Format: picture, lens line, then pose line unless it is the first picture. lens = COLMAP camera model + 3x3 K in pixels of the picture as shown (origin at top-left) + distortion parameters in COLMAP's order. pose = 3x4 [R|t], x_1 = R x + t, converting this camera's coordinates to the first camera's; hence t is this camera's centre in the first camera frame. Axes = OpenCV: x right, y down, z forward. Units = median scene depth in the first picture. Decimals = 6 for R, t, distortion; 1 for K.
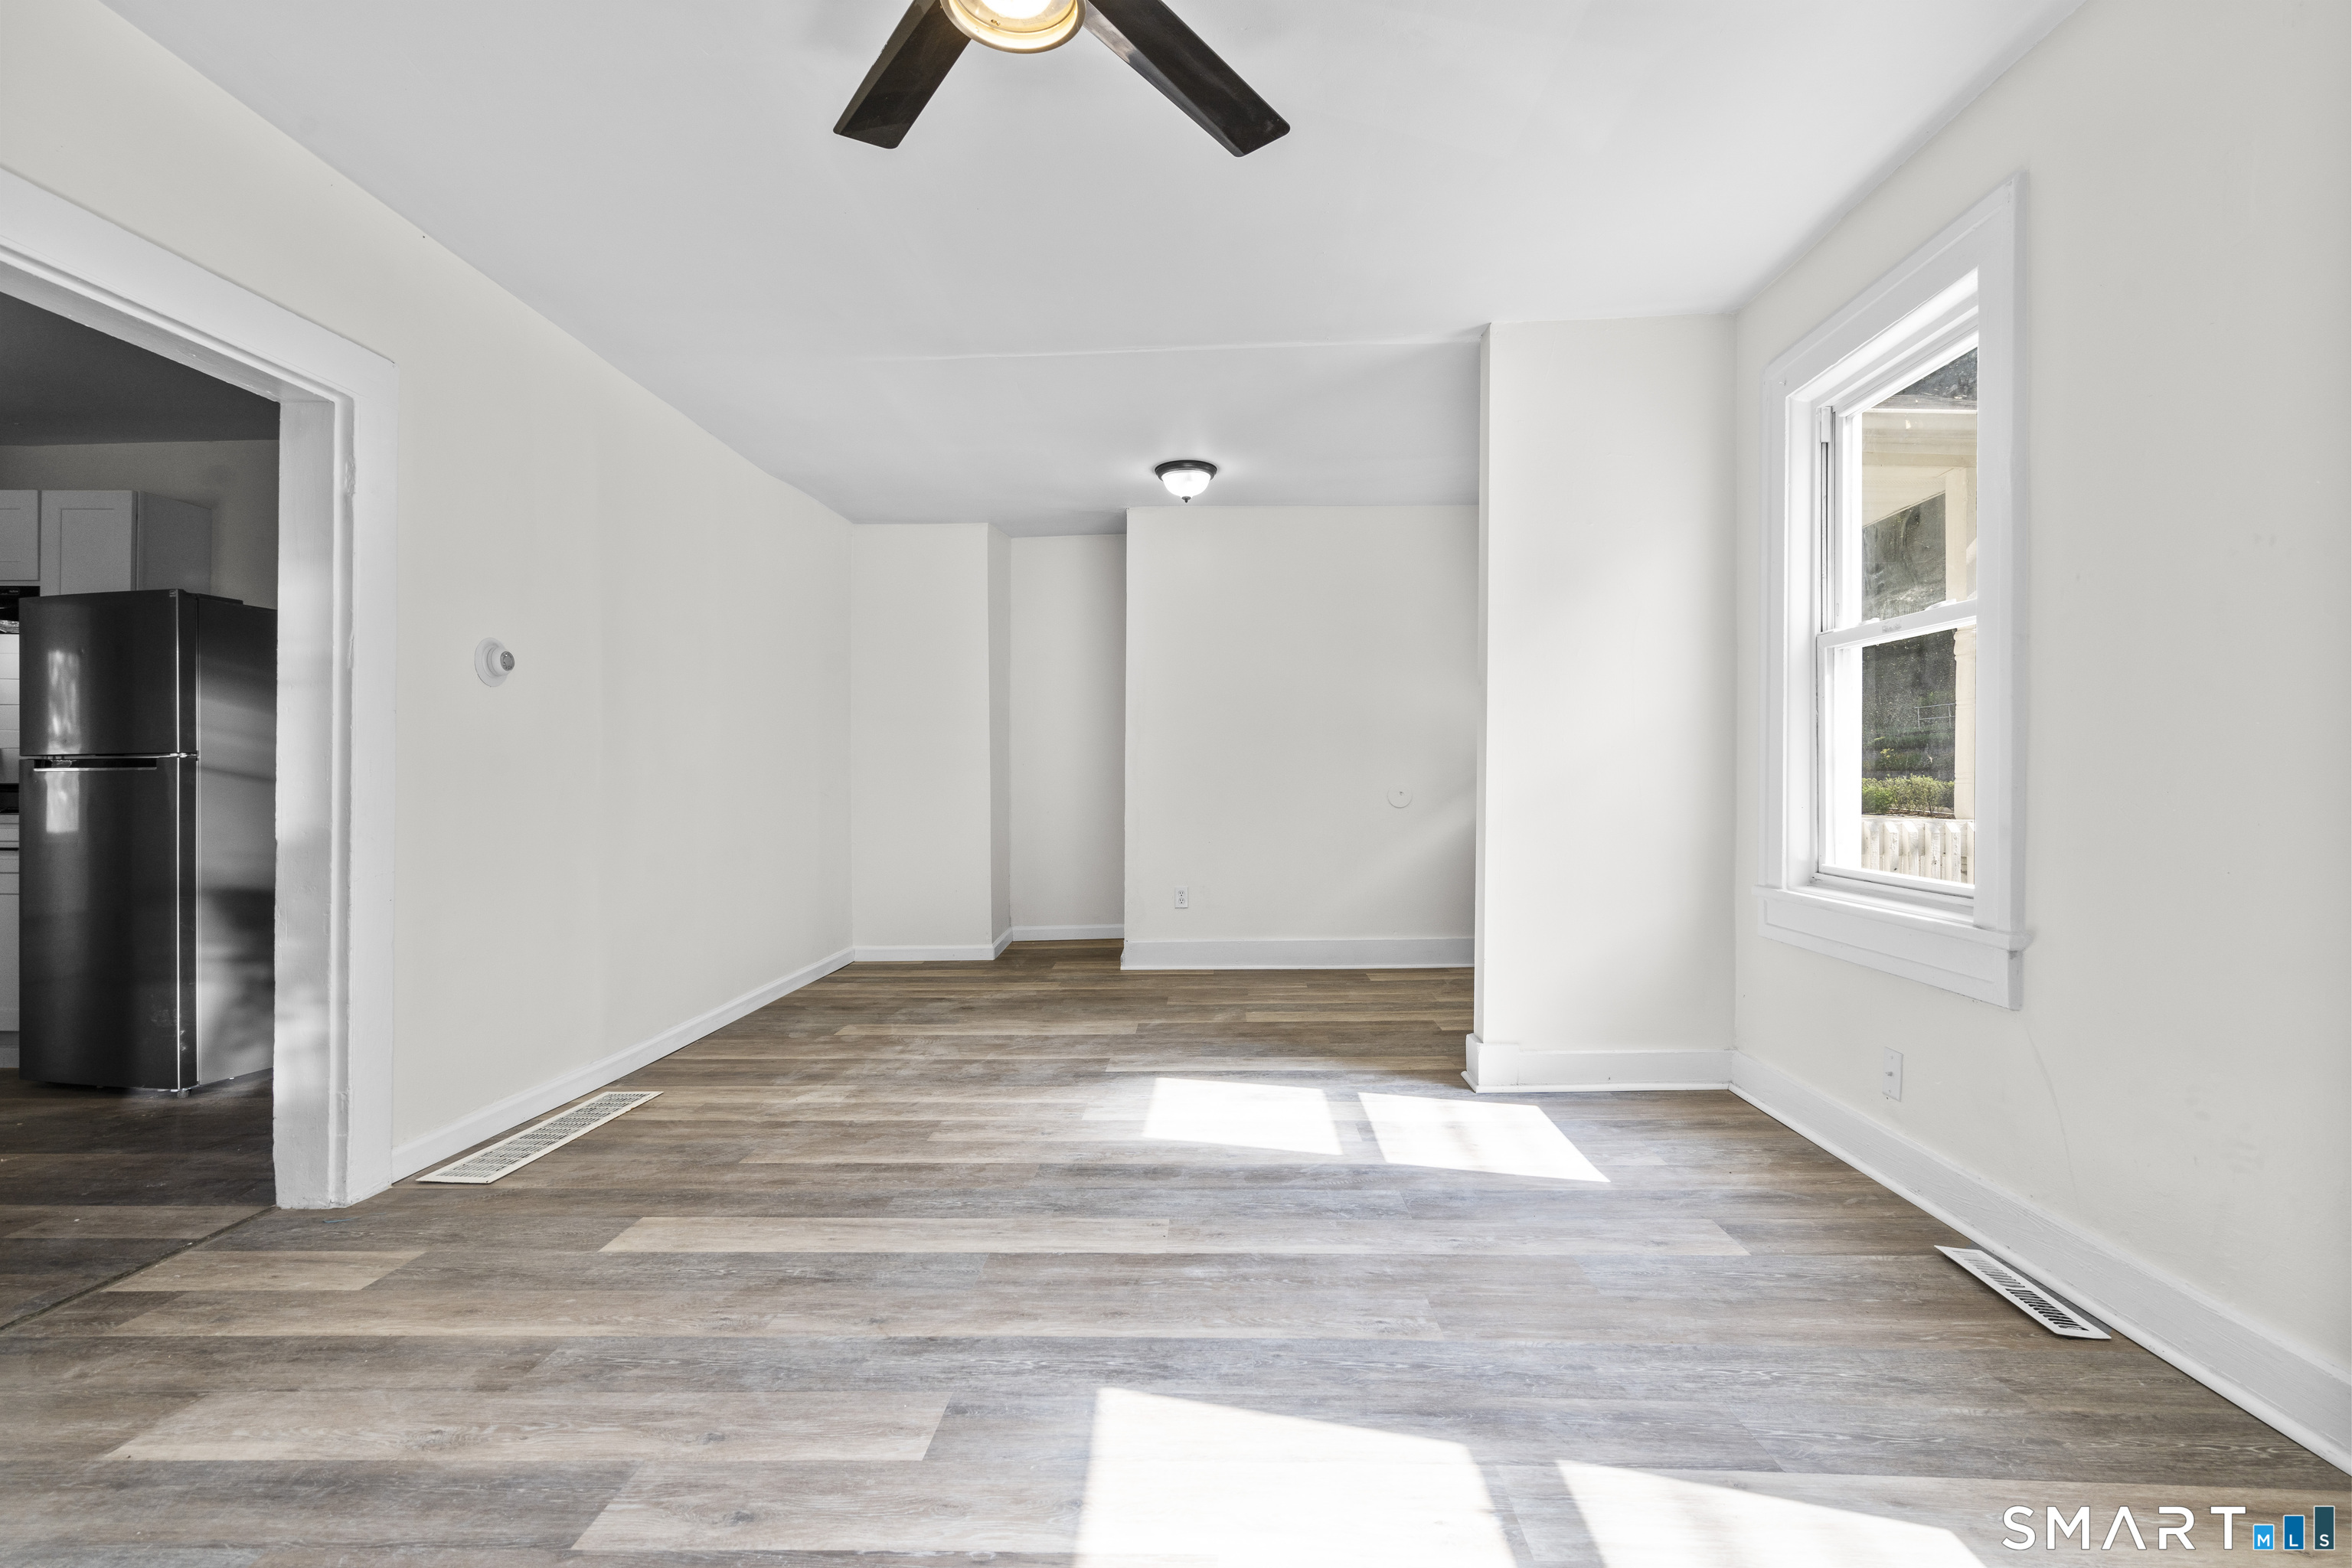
lens RADIAL K [[1073.9, 0, 1174.3], [0, 1073.9, 779.3], [0, 0, 1]] dist [0.000193, 0.000880]
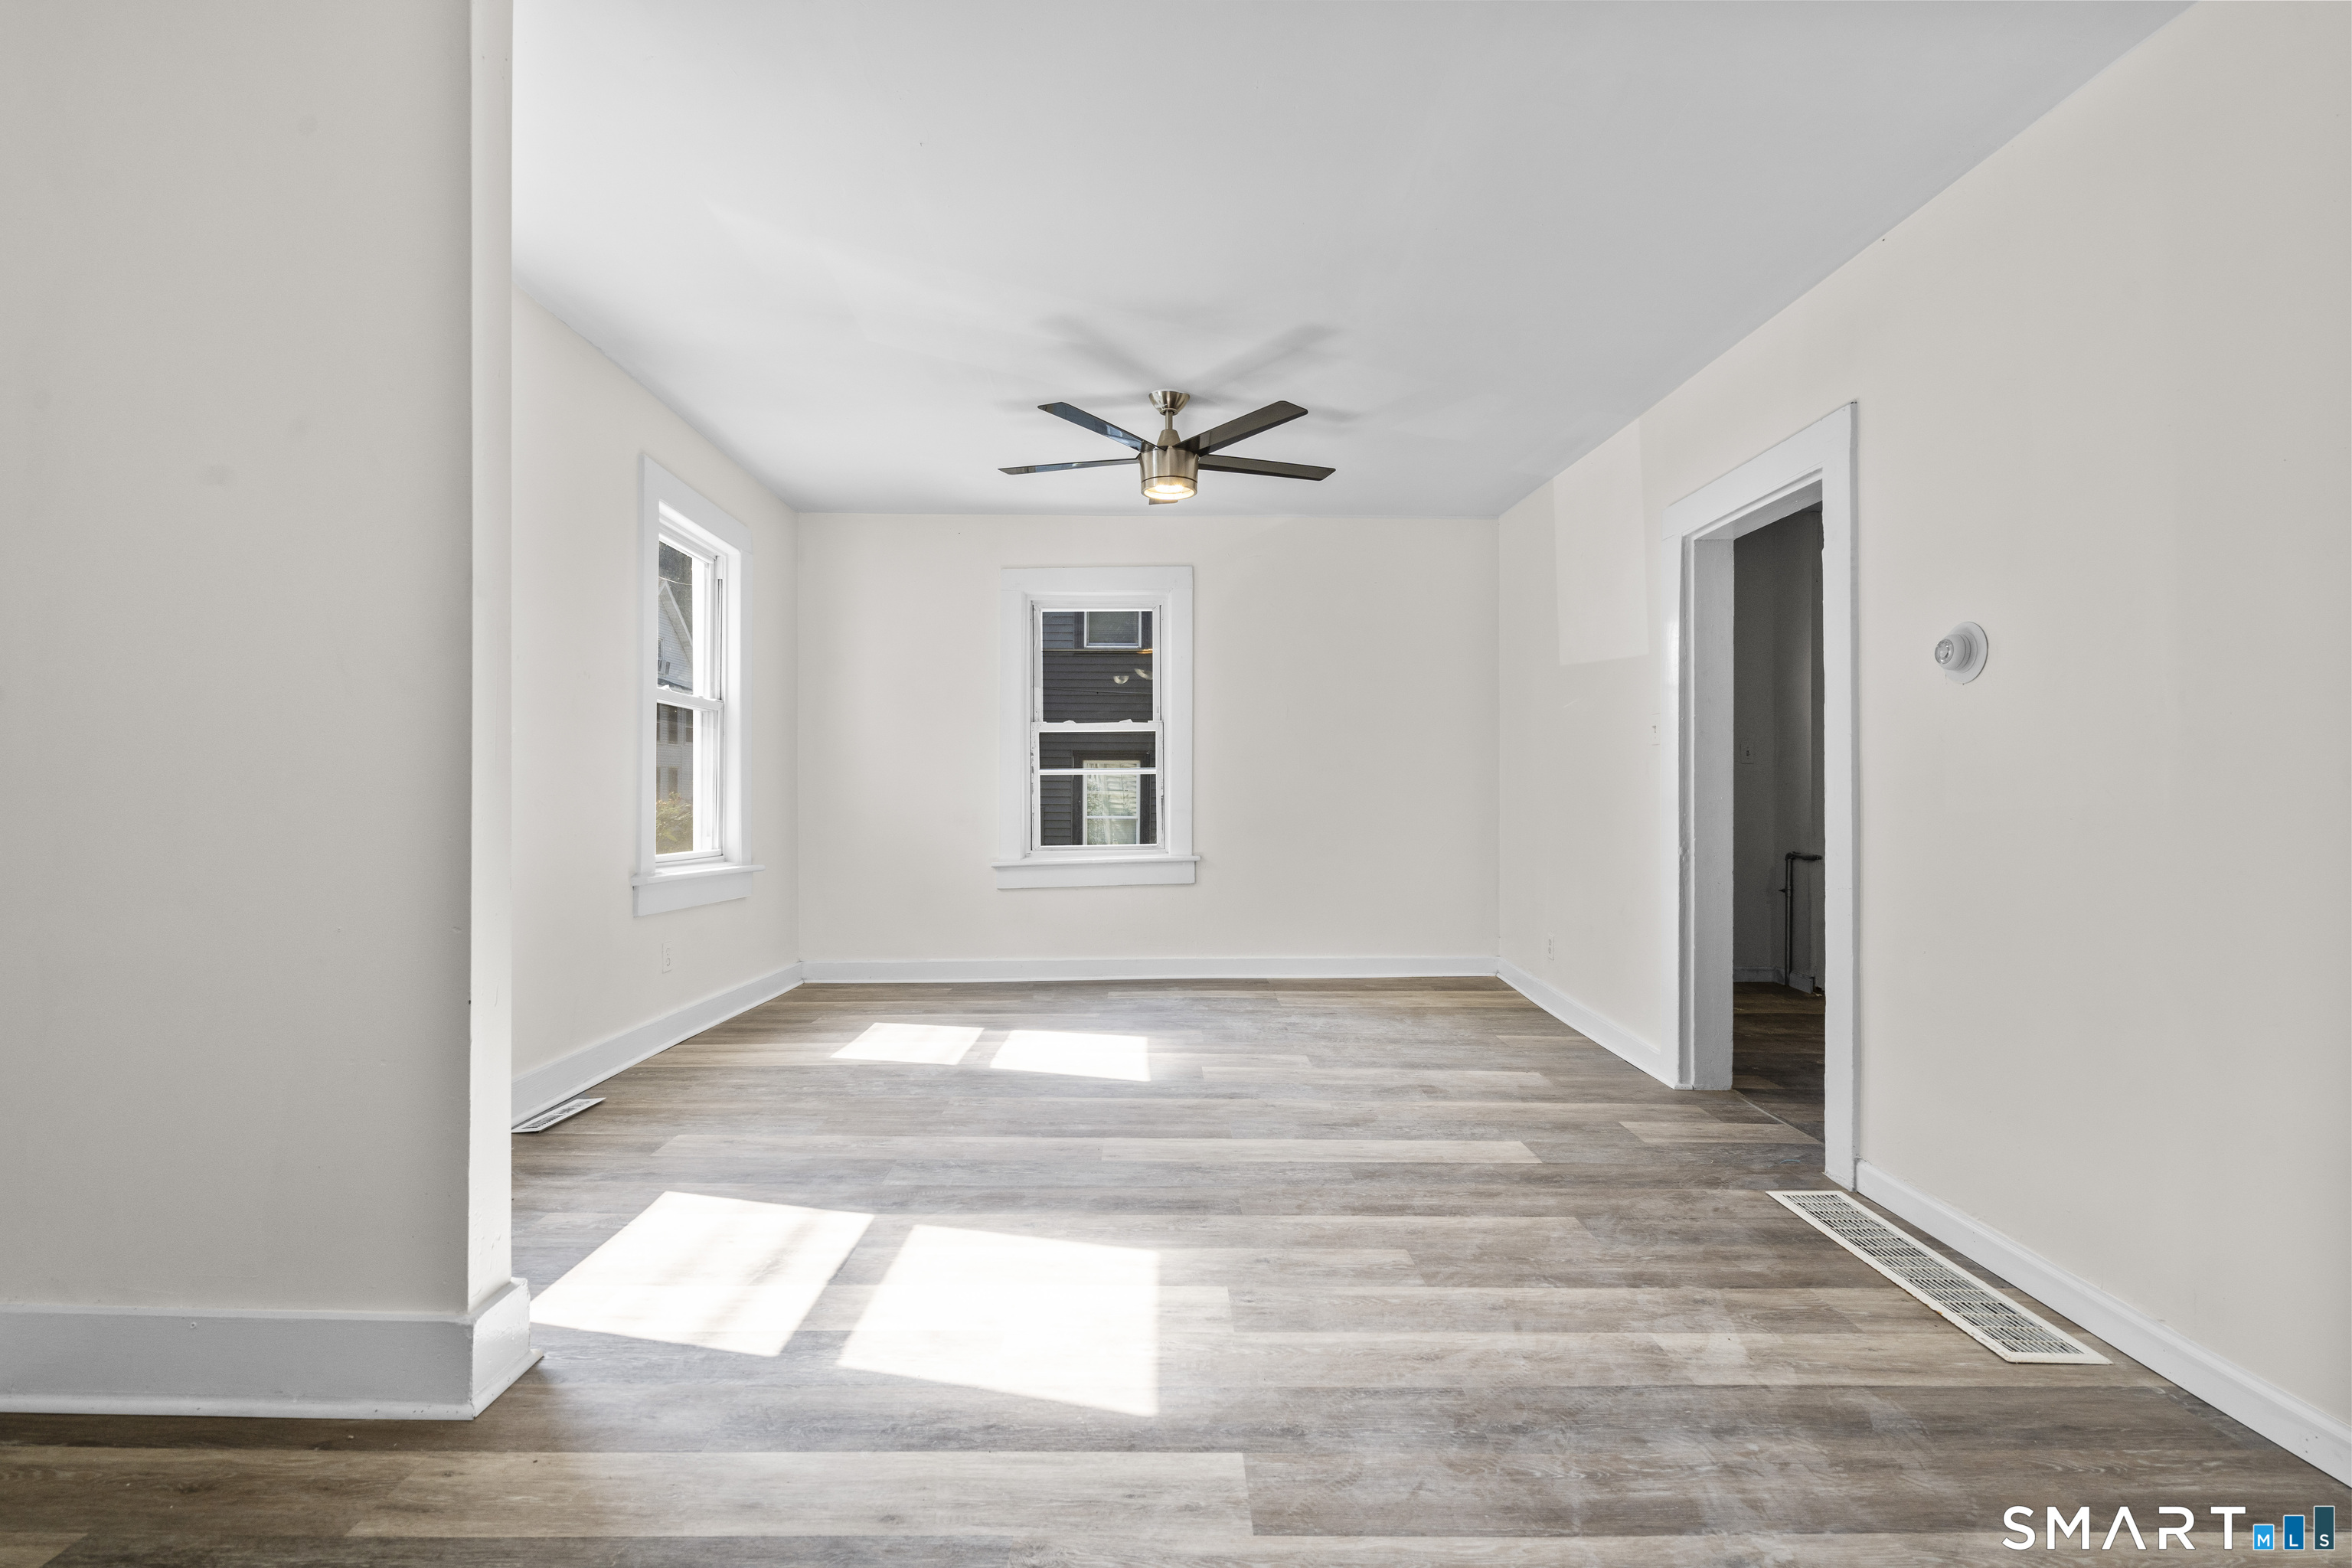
lens RADIAL K [[1059.4, 0, 1185.9], [0, 1059.4, 777.8], [0, 0, 1]] dist [-0.003364, 0.002710]
pose [[-0.997560, -0.009514, -0.069167, -0.011617], [-0.008350, 0.999819, -0.017095, 0.001820], [0.069317, -0.016475, -0.997459, 1.978211]]
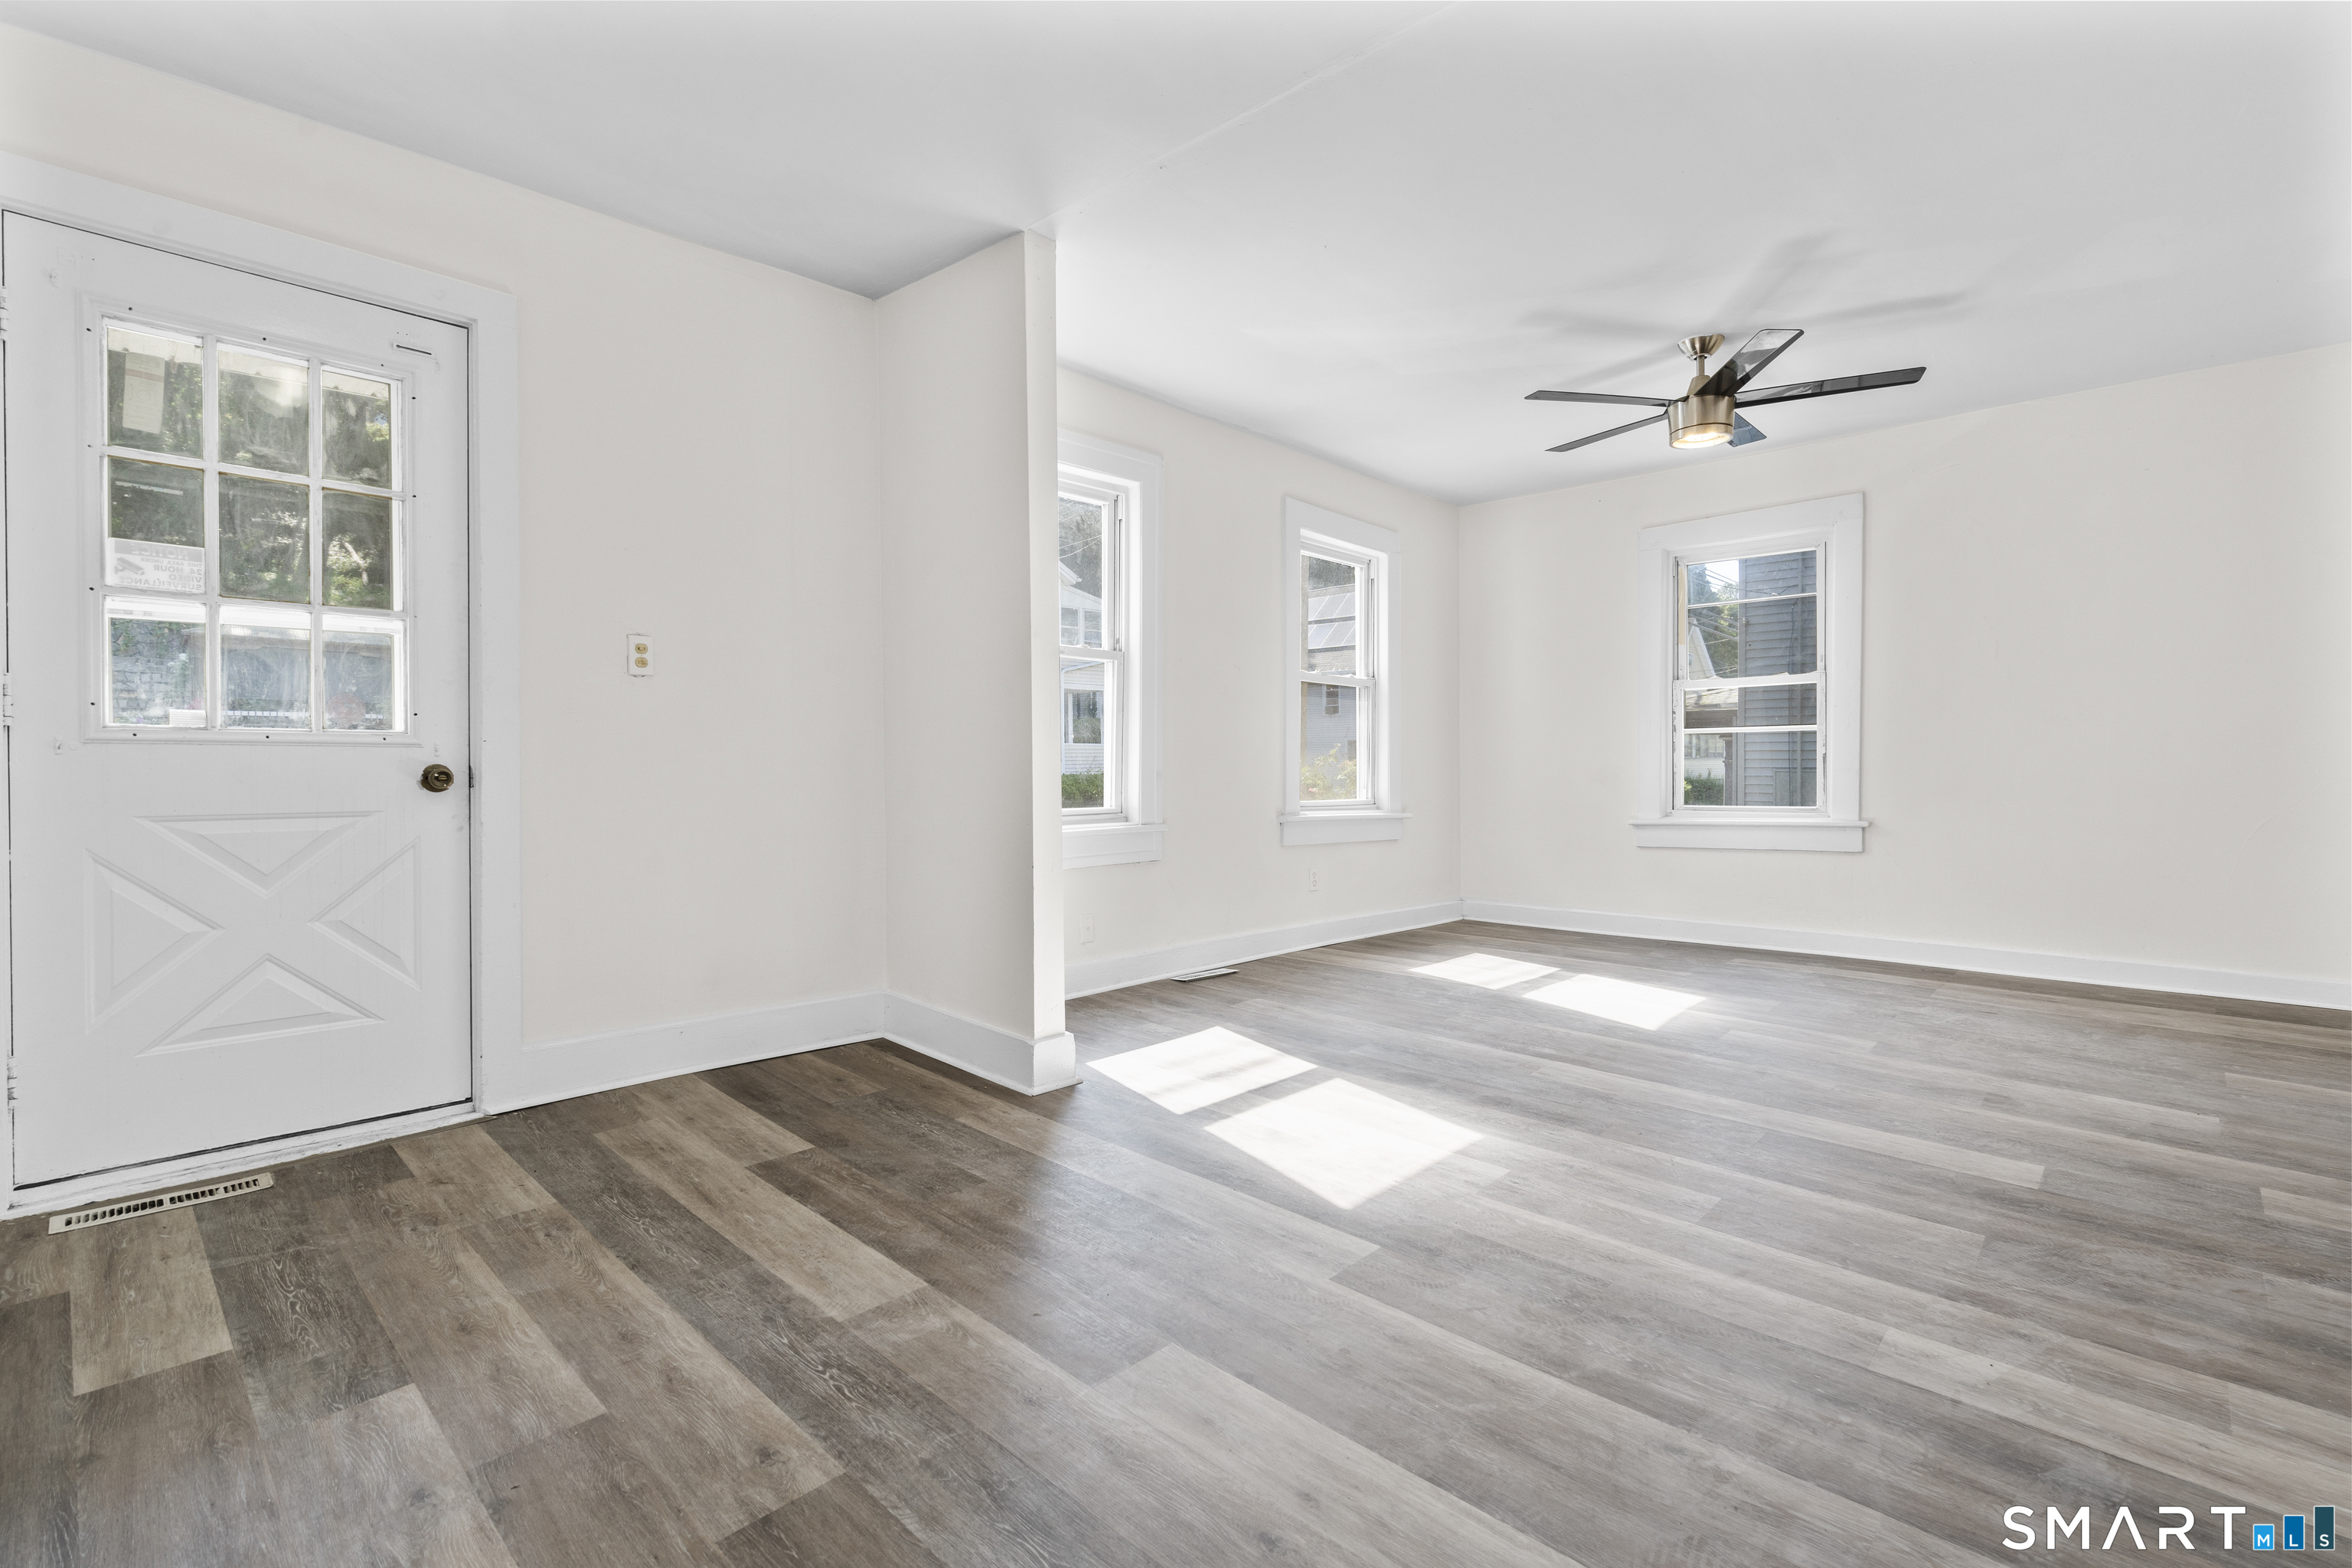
lens RADIAL K [[1059.4, 0, 1185.9], [0, 1059.4, 777.8], [0, 0, 1]] dist [-0.003364, 0.002710]
pose [[-0.758055, -0.015888, 0.651997, -0.486303], [-0.002844, 0.999774, 0.021056, 0.008577], [-0.652184, 0.014107, -0.757929, 2.063208]]
